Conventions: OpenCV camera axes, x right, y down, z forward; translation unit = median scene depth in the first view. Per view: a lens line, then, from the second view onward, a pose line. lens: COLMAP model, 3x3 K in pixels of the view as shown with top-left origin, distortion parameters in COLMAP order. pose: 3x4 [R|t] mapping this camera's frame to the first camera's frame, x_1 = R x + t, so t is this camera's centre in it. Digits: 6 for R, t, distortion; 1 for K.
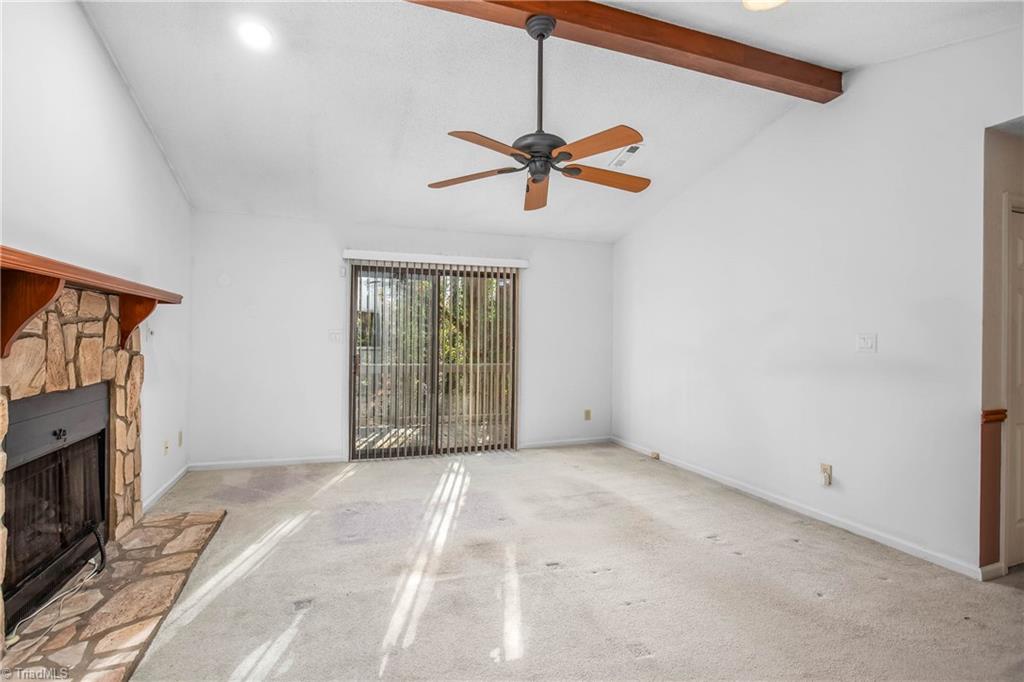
lens RADIAL K [[497.7, 0, 494.4], [0, 497.7, 341.4], [0, 0, 1]] dist [-0.034975, 0.012346]
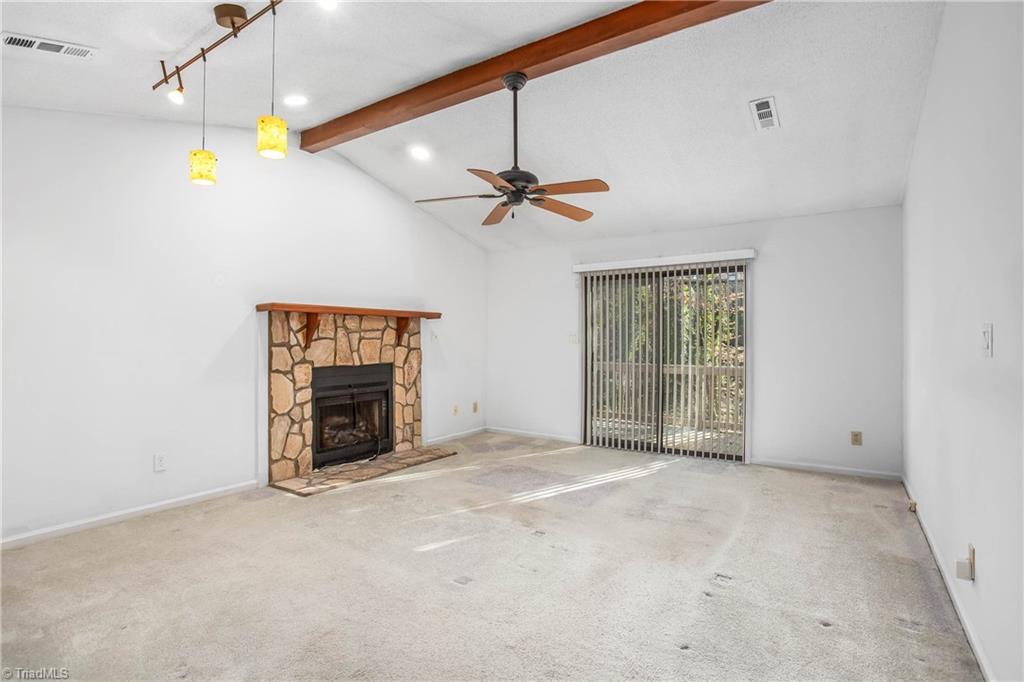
lens RADIAL K [[497.7, 0, 477.1], [0, 497.7, 339.4], [0, 0, 1]] dist [-0.034975, 0.012346]
pose [[0.568533, -0.010745, -0.822591, 0.888947], [-0.000568, 0.999909, -0.013454, 0.015158], [0.822660, 0.008116, 0.568475, 0.197252]]
